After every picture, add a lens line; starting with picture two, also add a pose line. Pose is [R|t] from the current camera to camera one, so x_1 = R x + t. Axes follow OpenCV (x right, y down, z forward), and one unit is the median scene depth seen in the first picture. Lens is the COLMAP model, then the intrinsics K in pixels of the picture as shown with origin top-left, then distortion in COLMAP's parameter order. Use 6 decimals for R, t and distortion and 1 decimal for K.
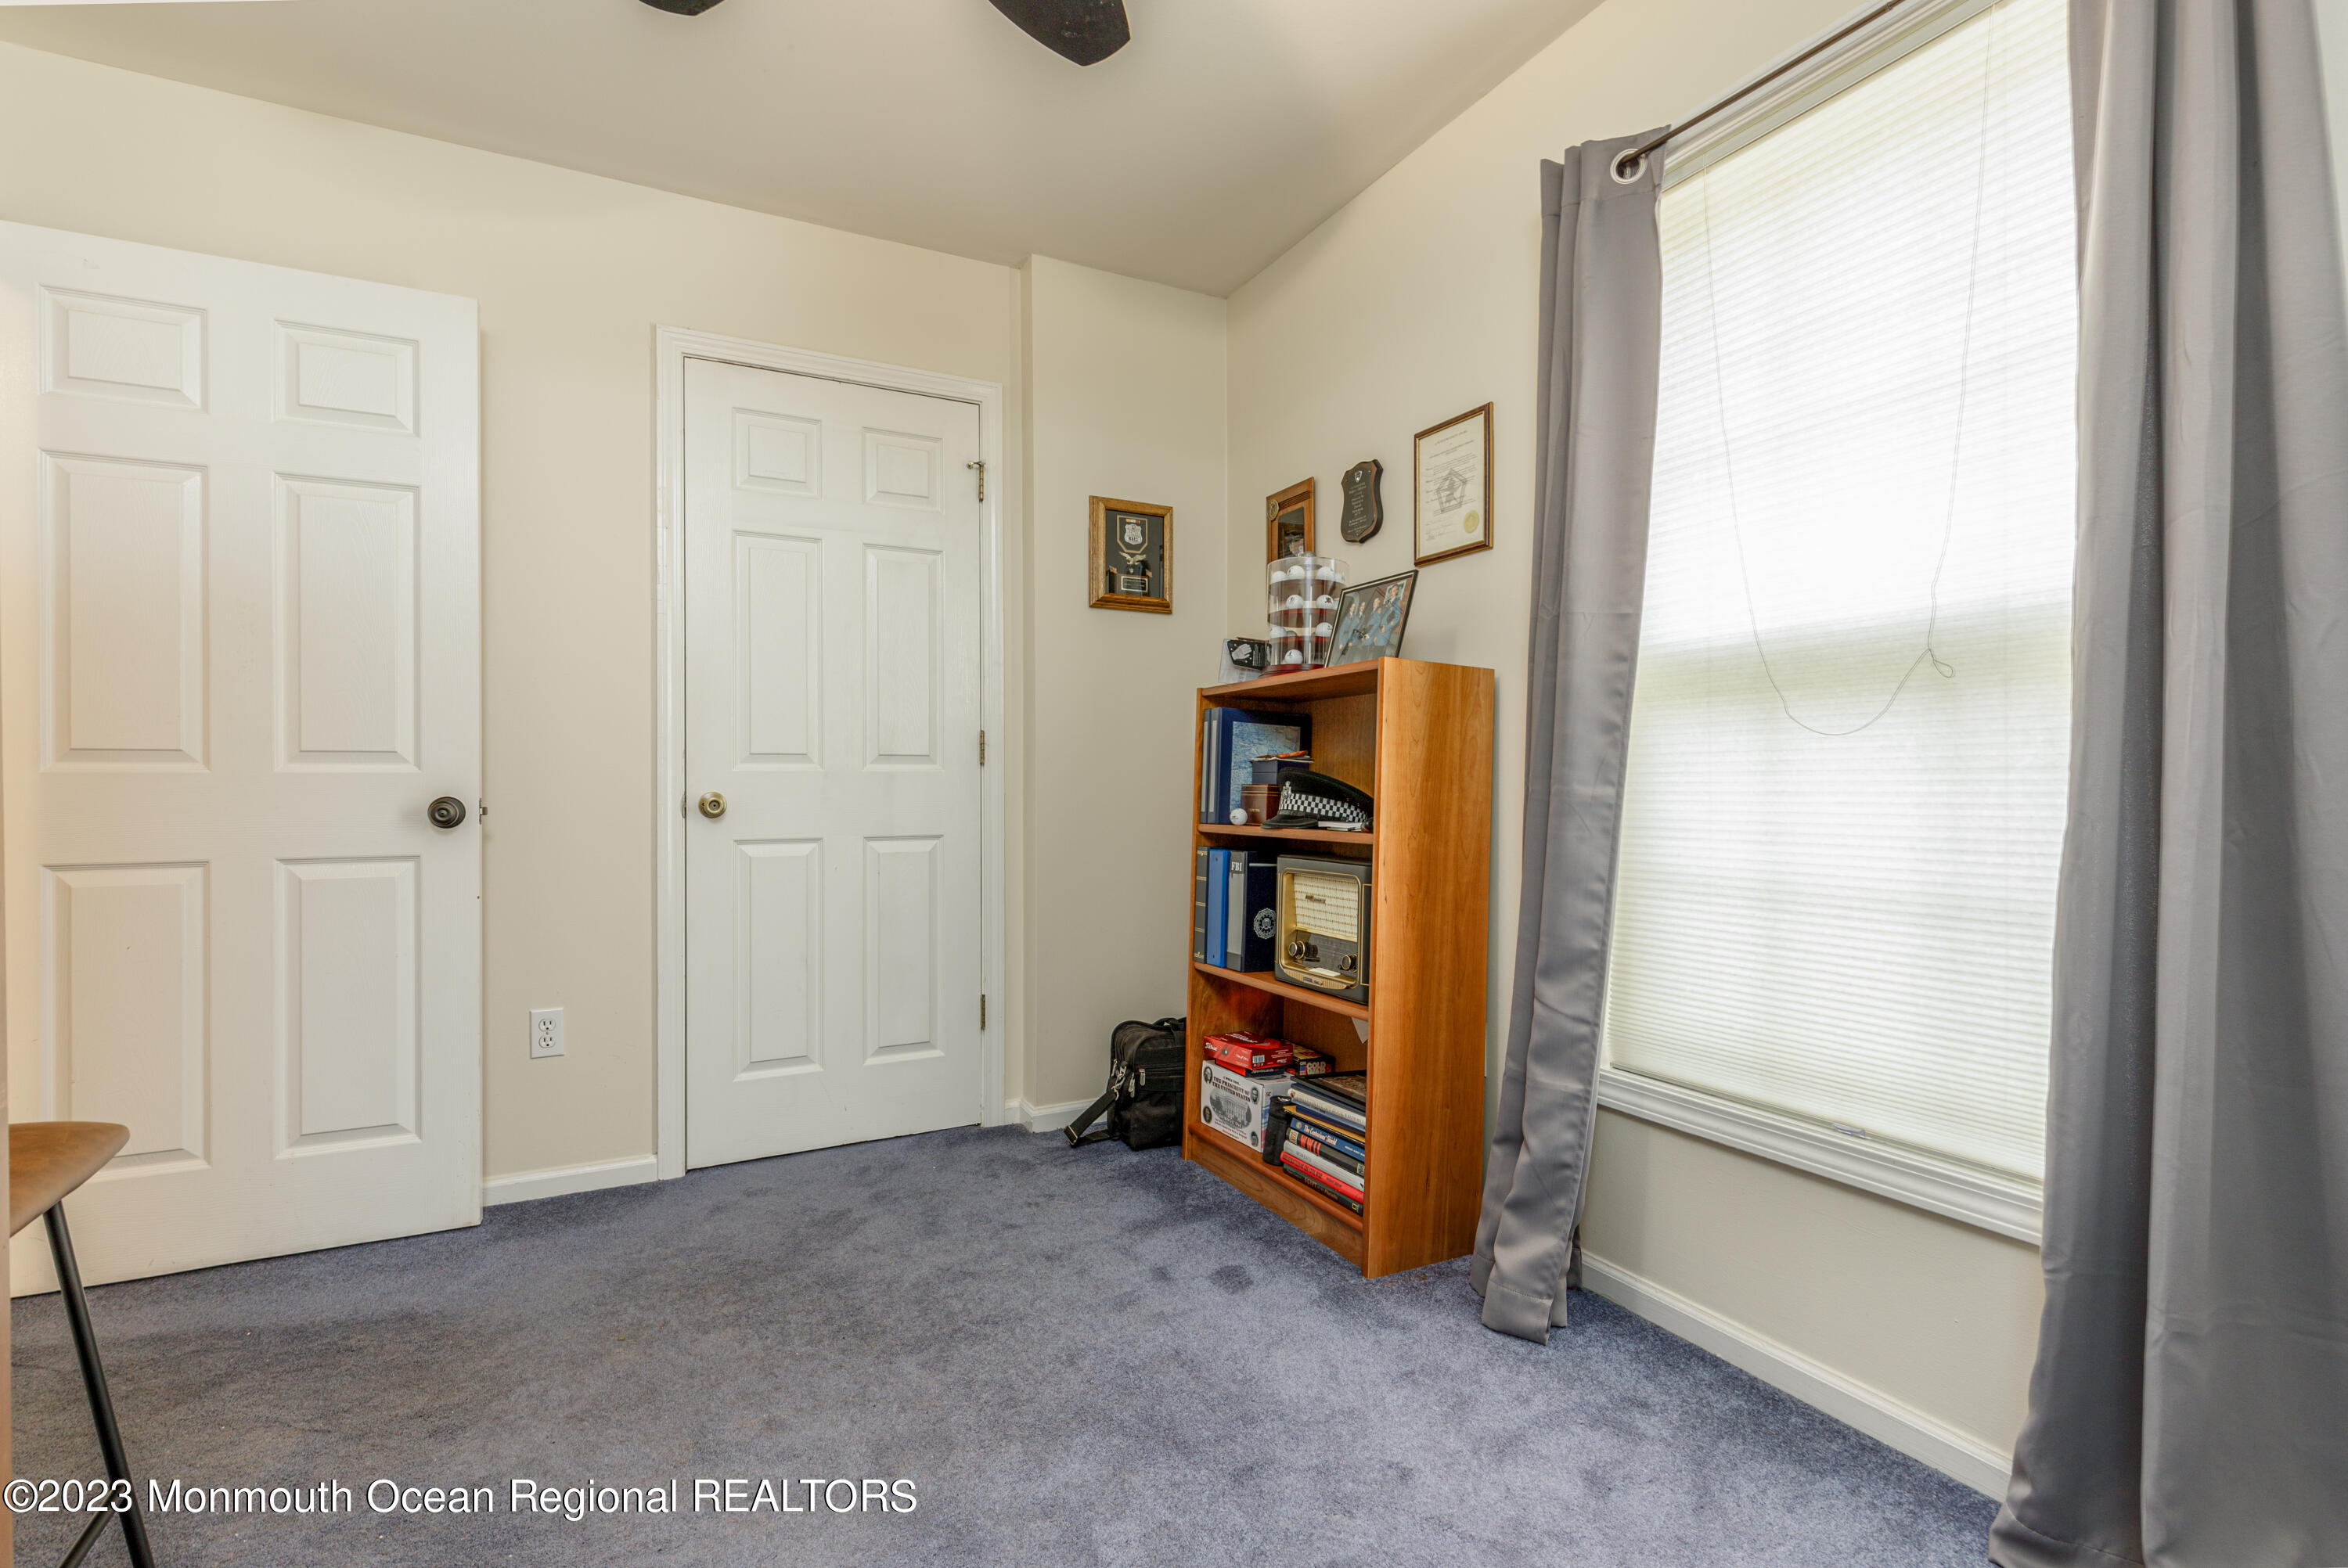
lens RADIAL K [[1069.4, 0, 1155.9], [0, 1069.4, 792.6], [0, 0, 1]] dist [0.007374, -0.001842]
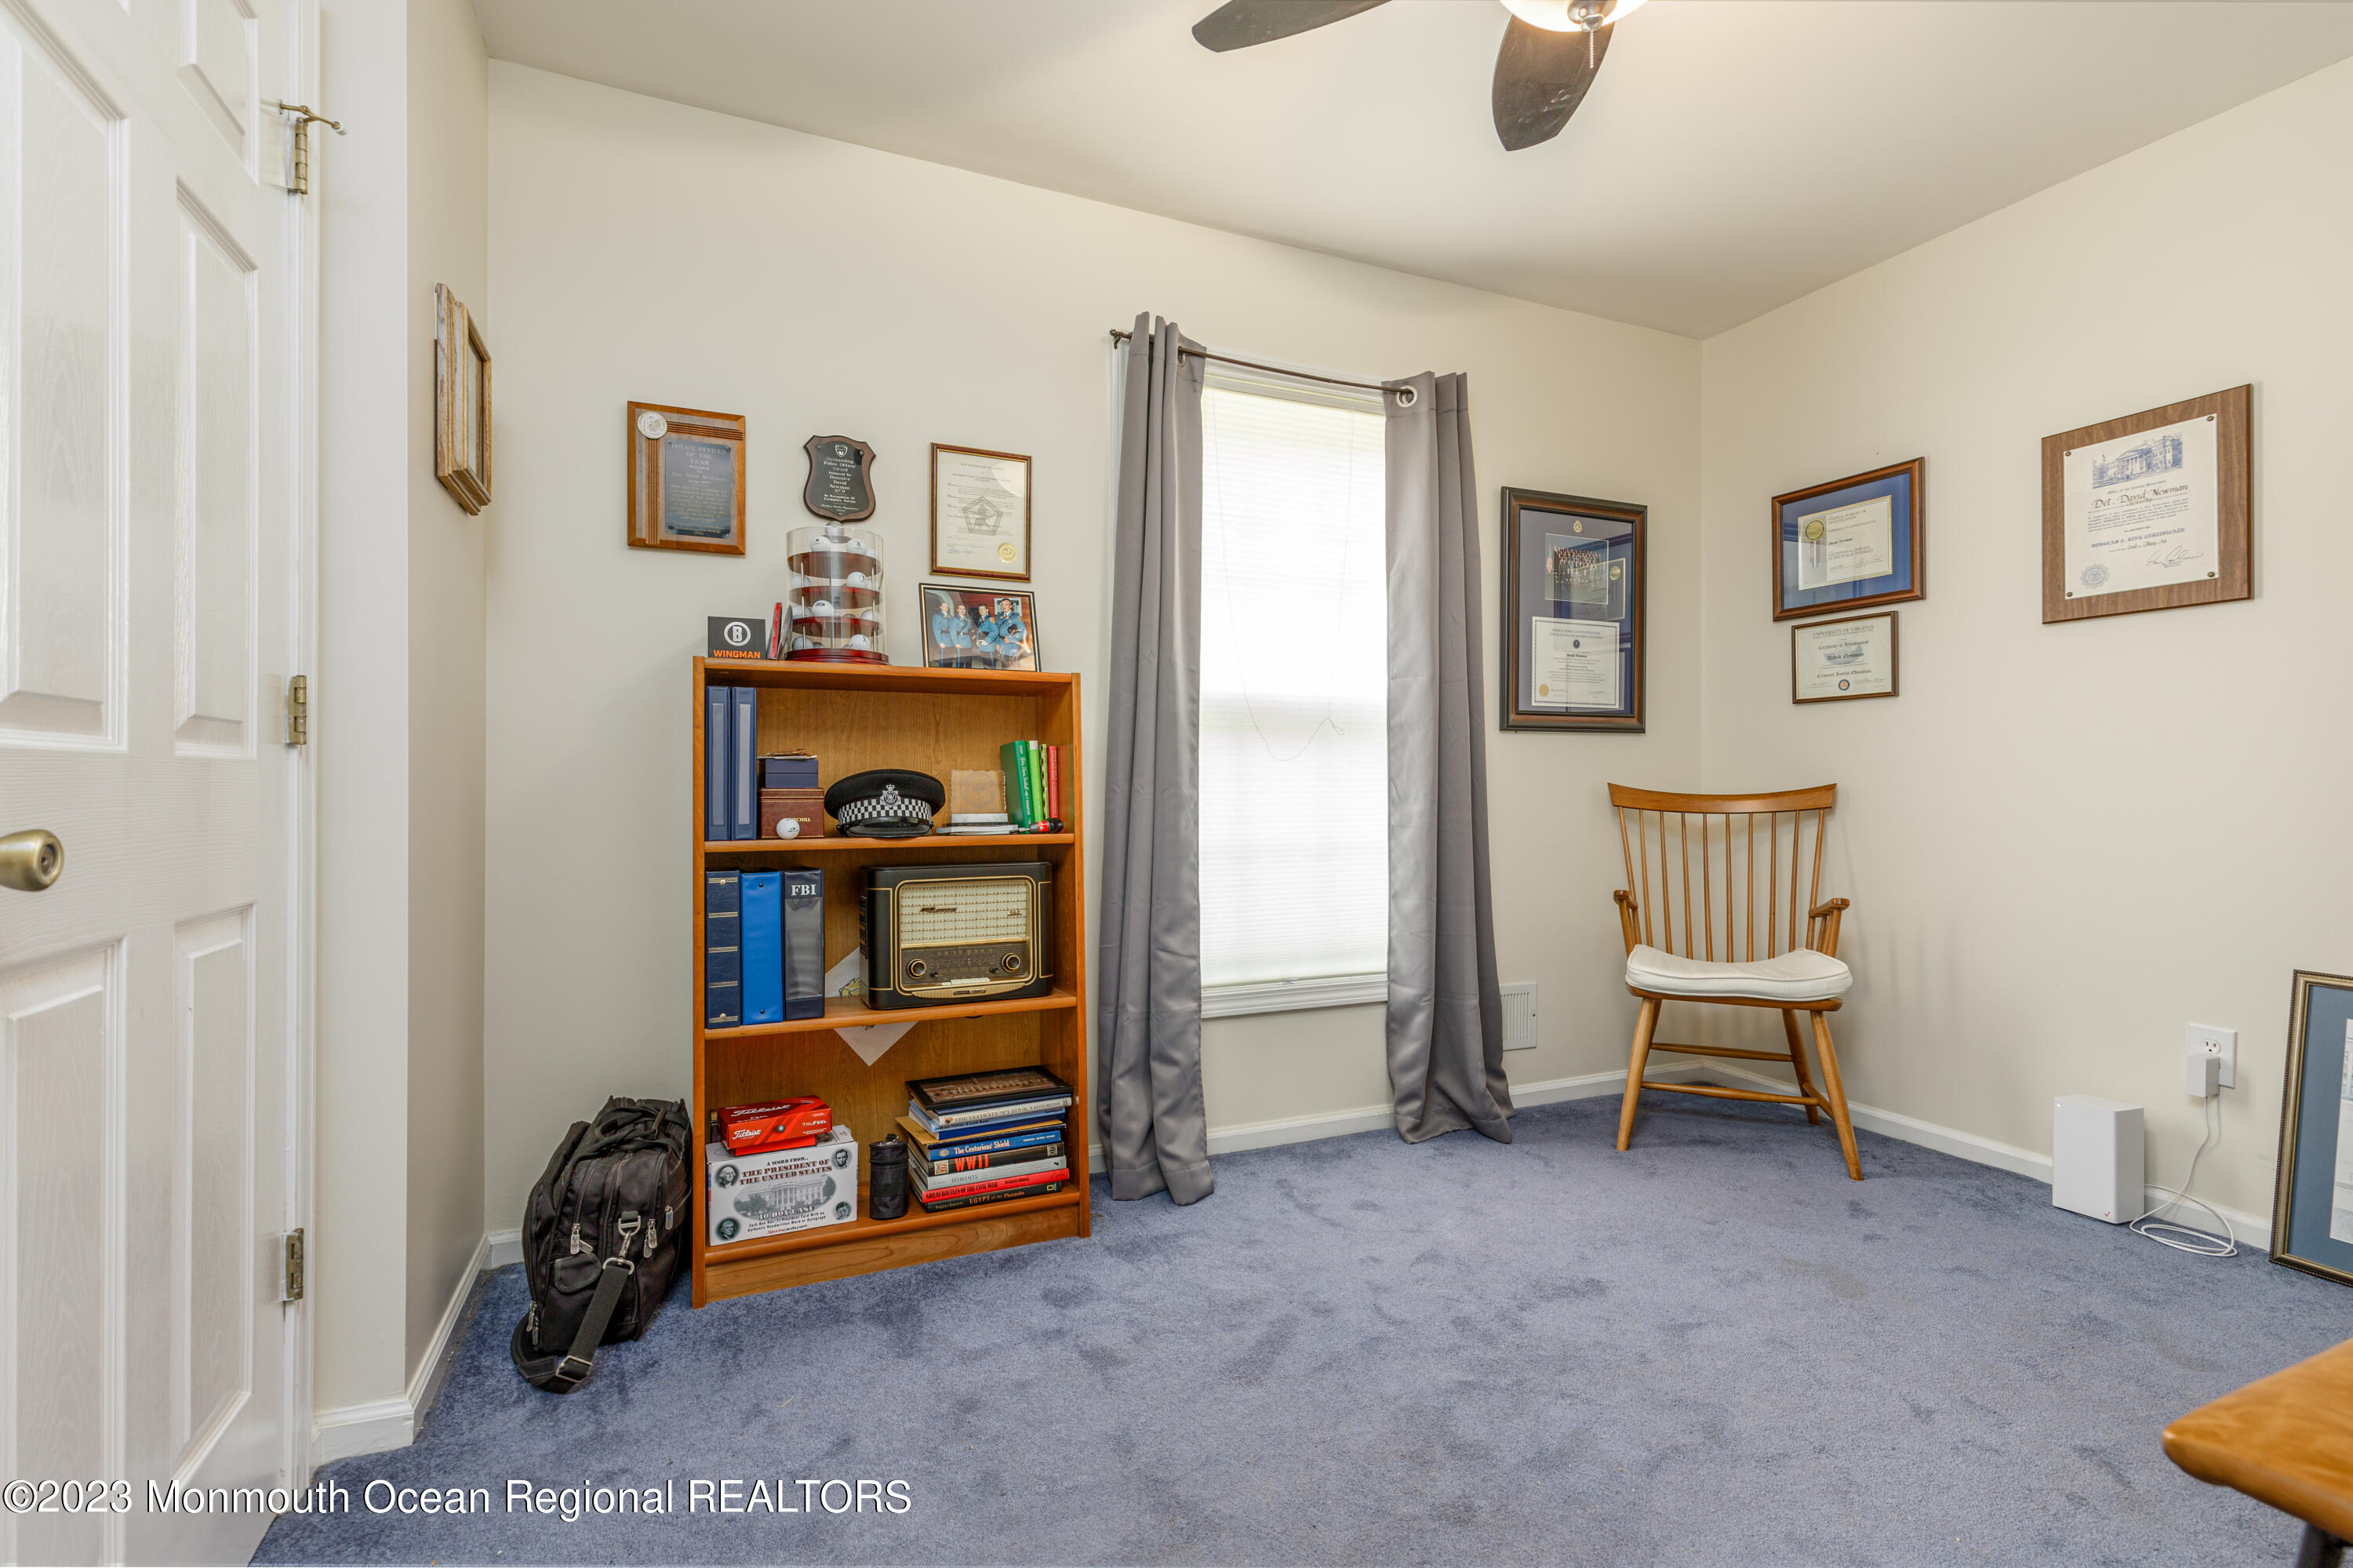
lens RADIAL K [[1071.8, 0, 1161.1], [0, 1071.8, 779.0], [0, 0, 1]] dist [0.007374, -0.001842]
pose [[0.067505, 0.001618, 0.997718, -0.777422], [0.004133, 0.999990, -0.001901, -0.013242], [-0.997710, 0.004252, 0.067497, 0.733805]]
